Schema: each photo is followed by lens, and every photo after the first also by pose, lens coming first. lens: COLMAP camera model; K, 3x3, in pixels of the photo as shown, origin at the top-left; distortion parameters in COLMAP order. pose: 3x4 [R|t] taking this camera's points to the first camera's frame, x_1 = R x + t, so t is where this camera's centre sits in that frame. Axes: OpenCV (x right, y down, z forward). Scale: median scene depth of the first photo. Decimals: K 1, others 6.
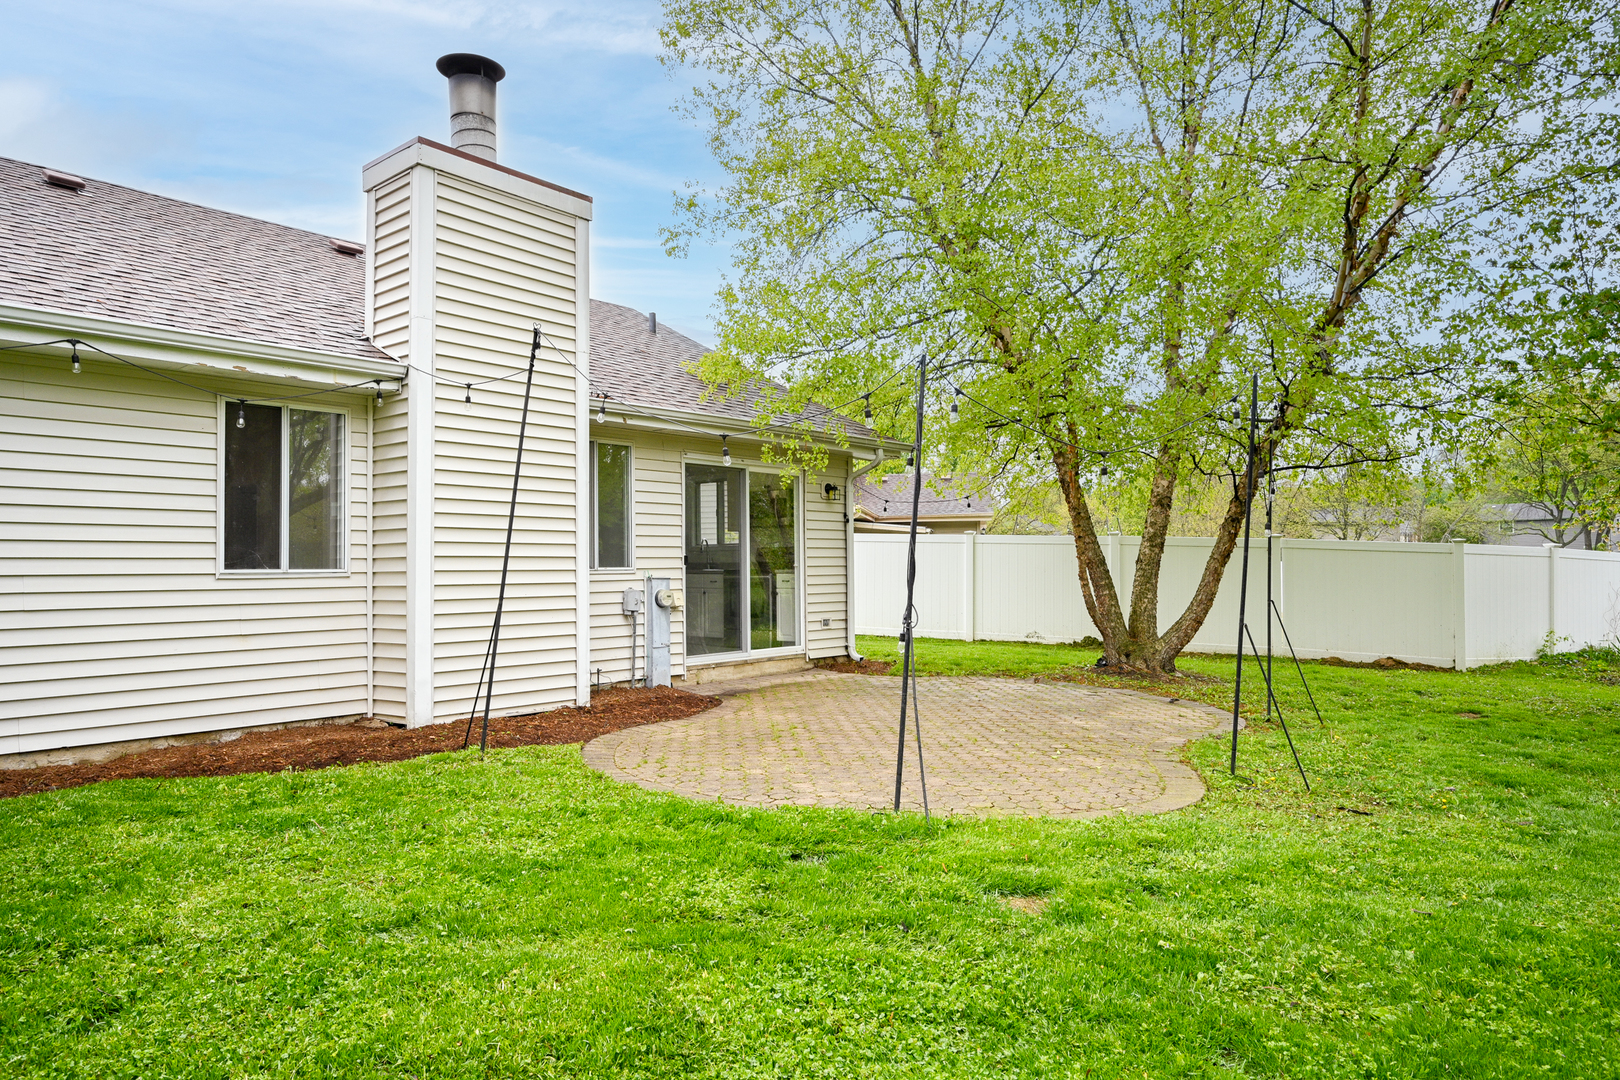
lens RADIAL K [[969.0, 0, 807.4], [0, 969.0, 544.4], [0, 0, 1]] dist [0.009825, 0.000950]
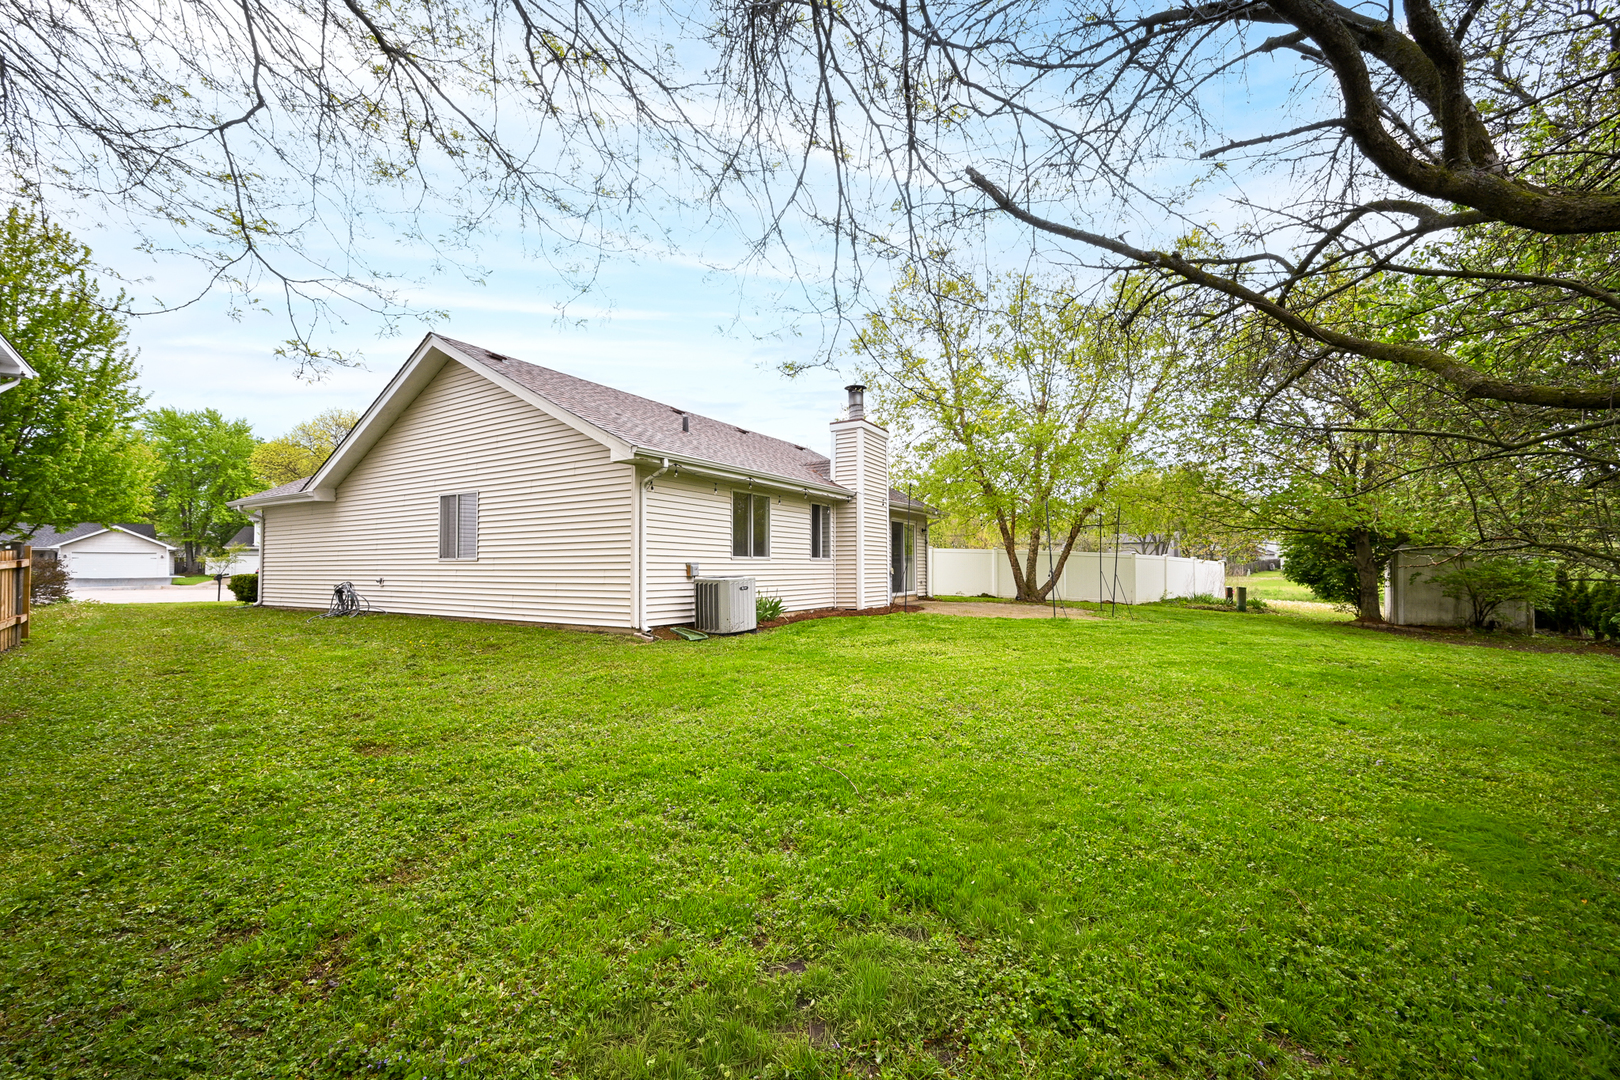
lens RADIAL K [[662.6, 0, 811.6], [0, 662.6, 542.2], [0, 0, 1]] dist [-0.001519, -0.000030]
pose [[0.984132, 0.029762, 0.174924, -0.562993], [-0.032224, 0.999417, 0.011251, -0.031823], [-0.174487, -0.016709, 0.984518, -0.666501]]
